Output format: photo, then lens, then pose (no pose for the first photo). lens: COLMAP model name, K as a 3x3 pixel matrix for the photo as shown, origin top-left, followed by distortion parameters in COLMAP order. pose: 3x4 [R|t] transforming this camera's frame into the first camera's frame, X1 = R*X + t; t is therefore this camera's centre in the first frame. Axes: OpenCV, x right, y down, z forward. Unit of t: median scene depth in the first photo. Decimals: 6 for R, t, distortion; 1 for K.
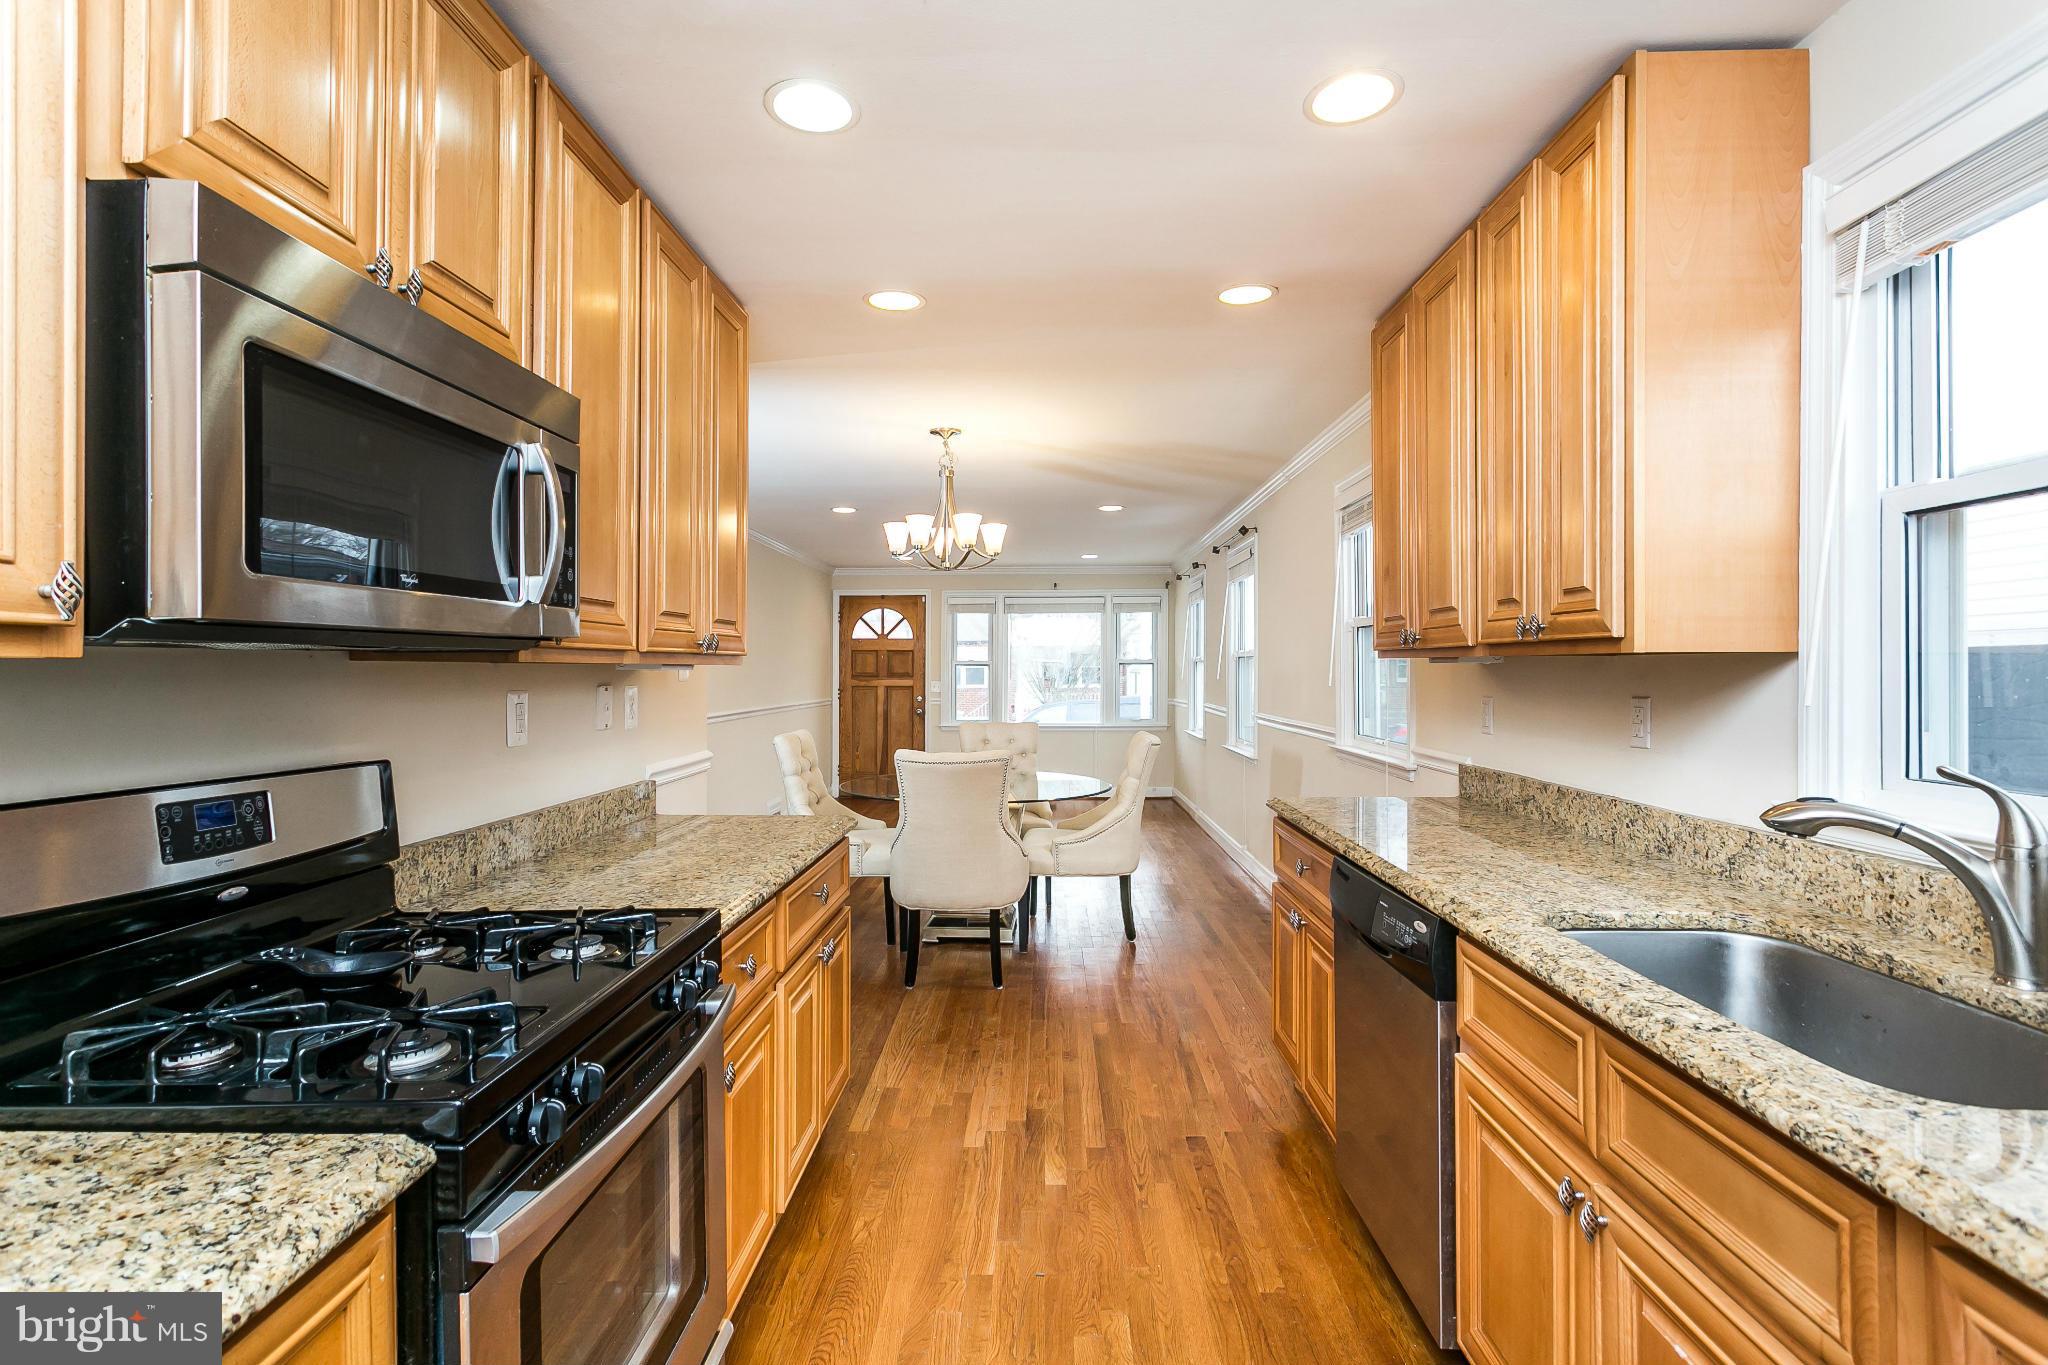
lens RADIAL K [[970.1, 0, 1031.2], [0, 970.1, 665.3], [0, 0, 1]] dist [0.007843, 0.000217]
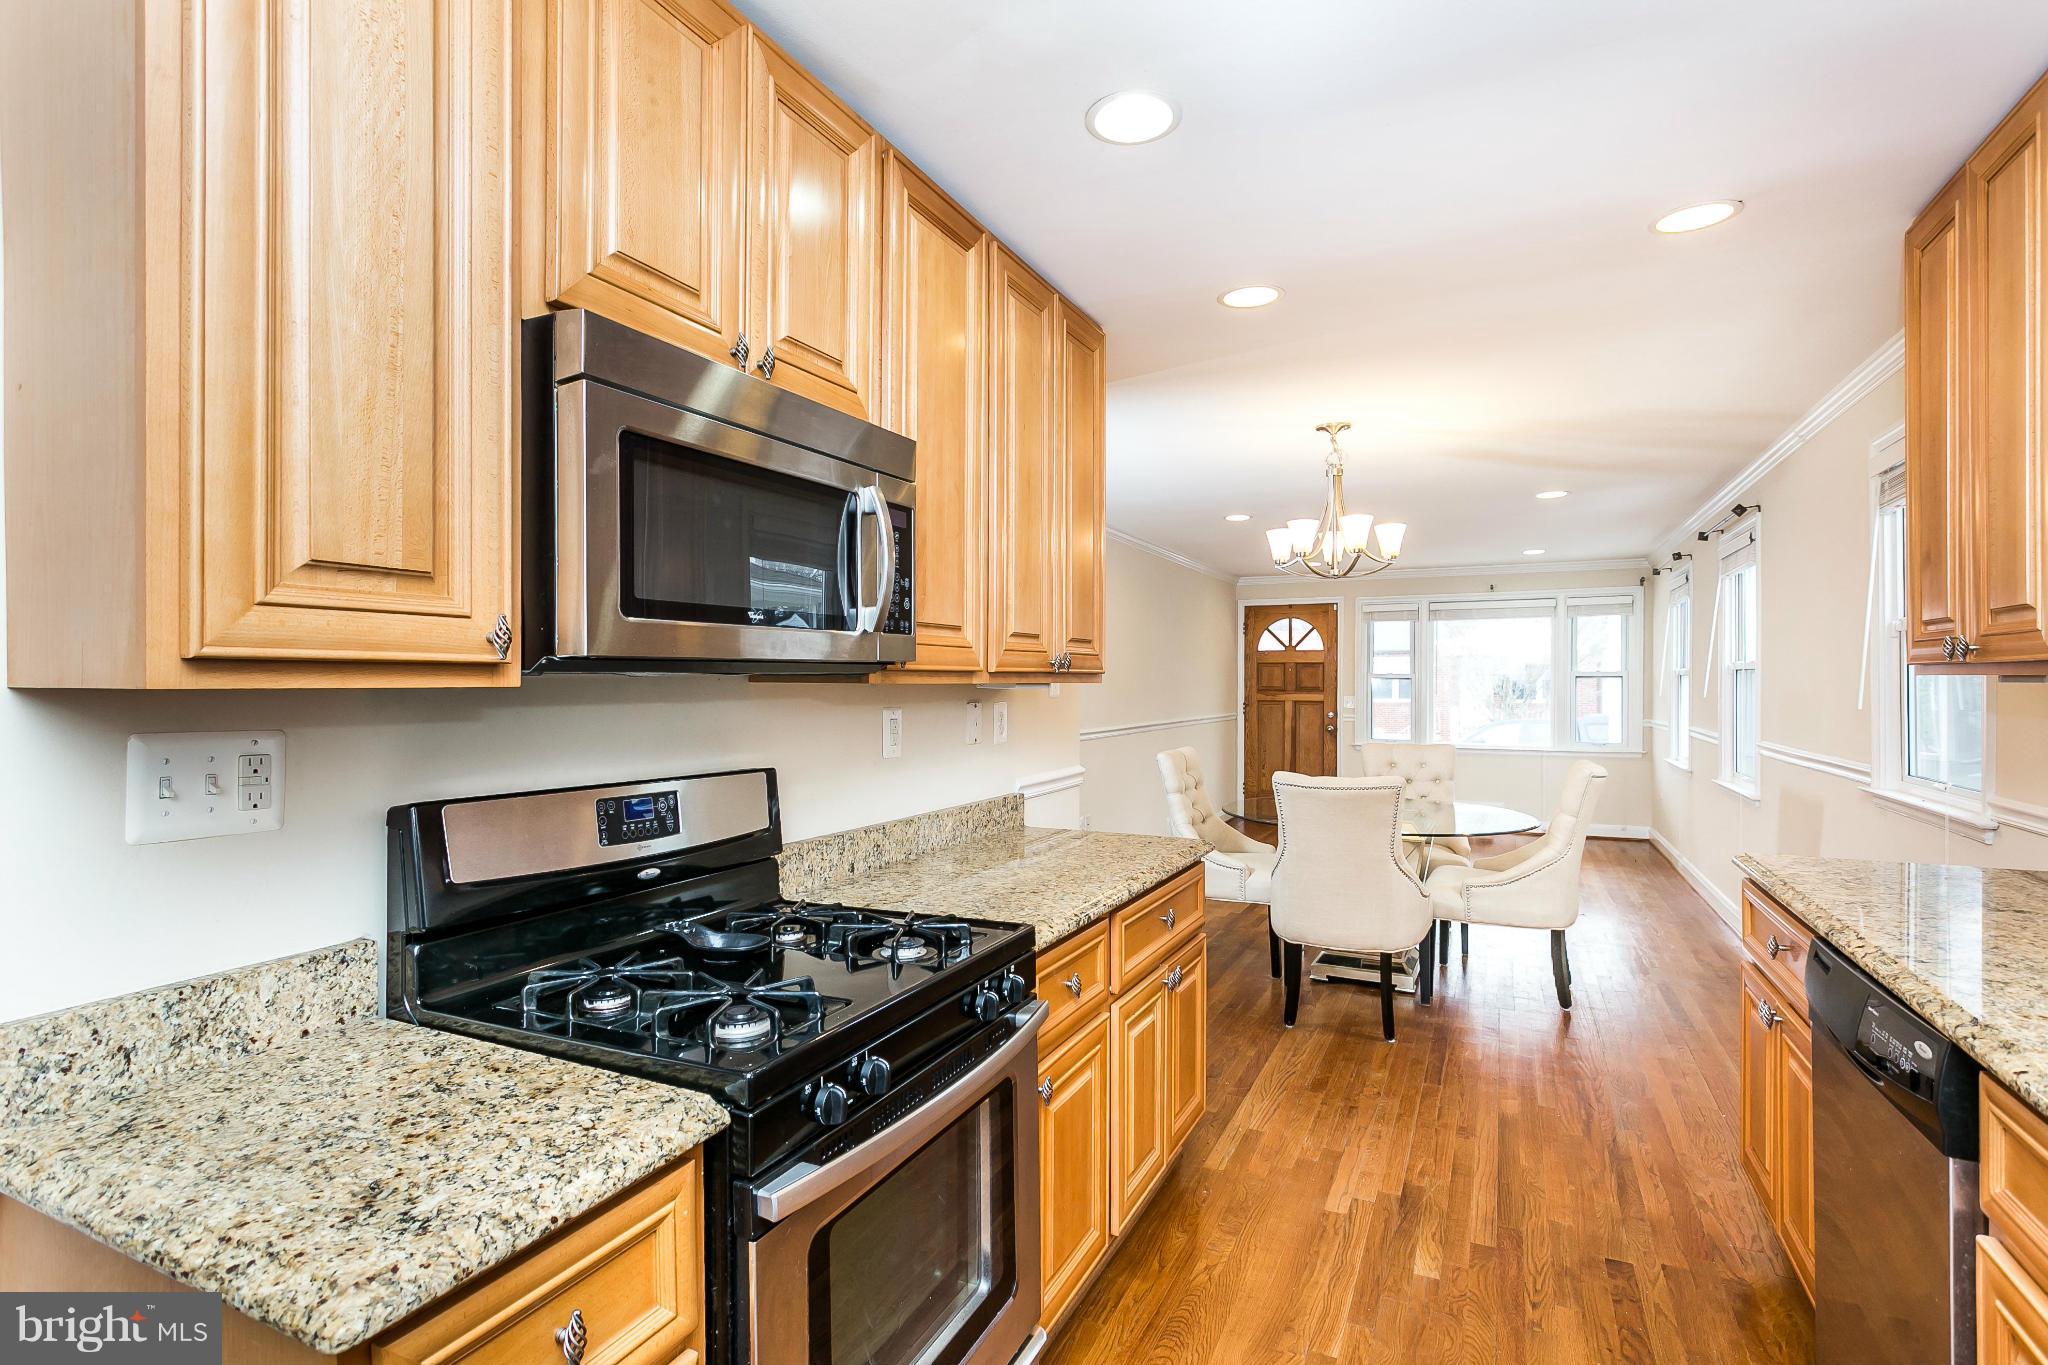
lens RADIAL K [[1005.5, 0, 1025.8], [0, 1005.5, 678.8], [0, 0, 1]] dist [0.001483, 0.007653]
pose [[0.909008, 0.000228, -0.416778, 0.098106], [0.000670, 0.999998, 0.002007, -0.009867], [0.416778, -0.002104, 0.909006, 0.028606]]
